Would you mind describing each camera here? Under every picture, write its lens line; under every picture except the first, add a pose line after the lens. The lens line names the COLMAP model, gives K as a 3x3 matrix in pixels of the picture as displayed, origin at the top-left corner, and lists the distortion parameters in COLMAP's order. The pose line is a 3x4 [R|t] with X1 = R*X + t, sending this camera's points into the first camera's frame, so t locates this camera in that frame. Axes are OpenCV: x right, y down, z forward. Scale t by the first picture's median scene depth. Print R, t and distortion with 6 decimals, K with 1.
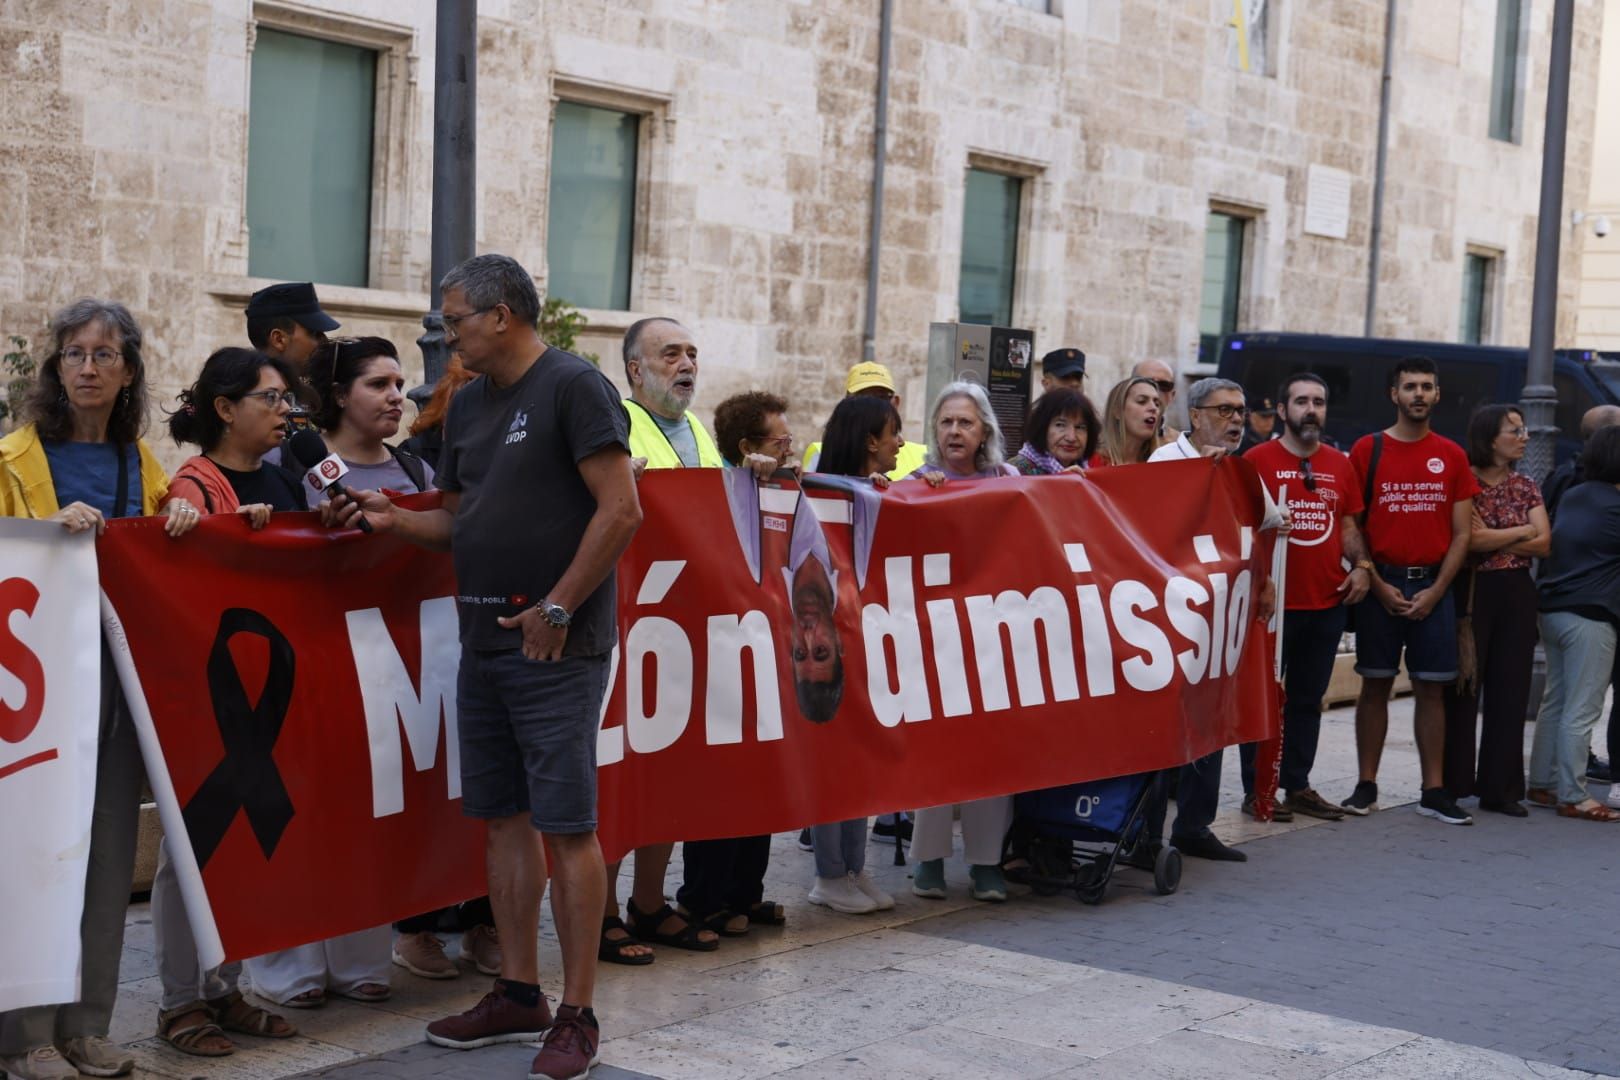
lens RADIAL K [[2694.1, 0, 807.9], [0, 2694.1, 495.2], [0, 0, 1]] dist [0.071408, 0.039223]
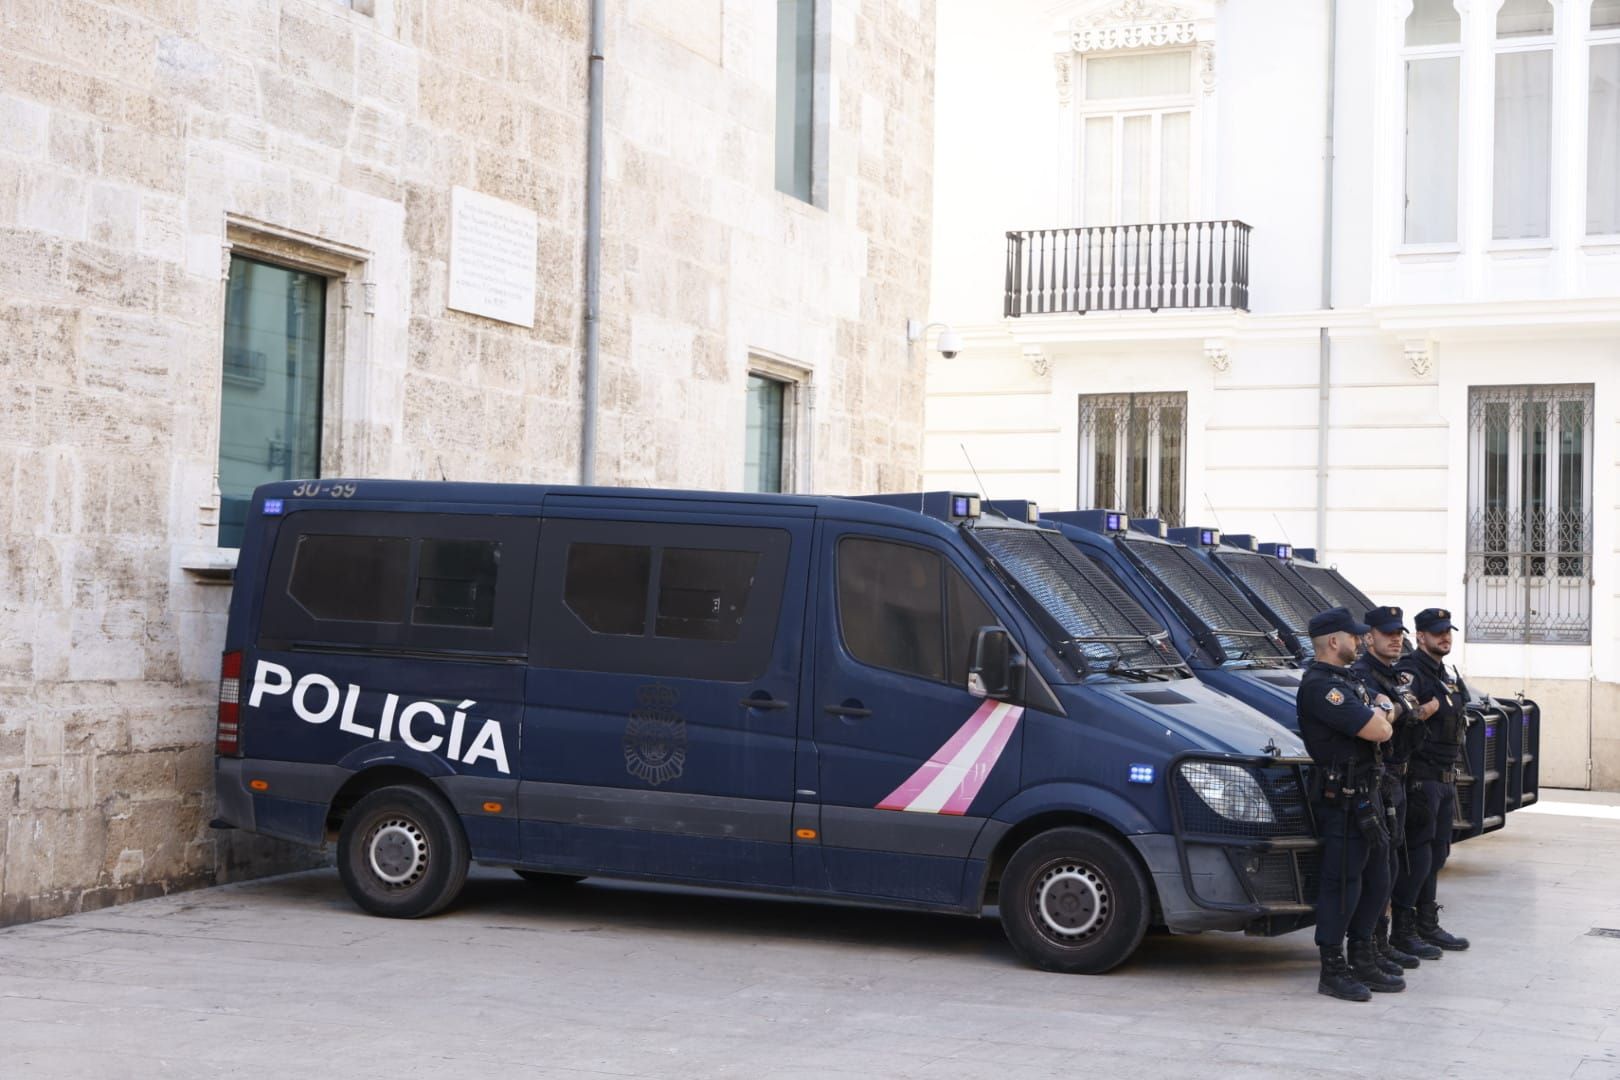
lens RADIAL K [[1085.8, 0, 776.6], [0, 1085.8, 543.3], [0, 0, 1]] dist [0.002914, 0.002724]
pose [[0.984897, -0.020929, 0.171869, 0.210774], [0.037951, 0.994622, -0.096366, -0.025940], [-0.168928, 0.101433, 0.980395, 0.777710]]
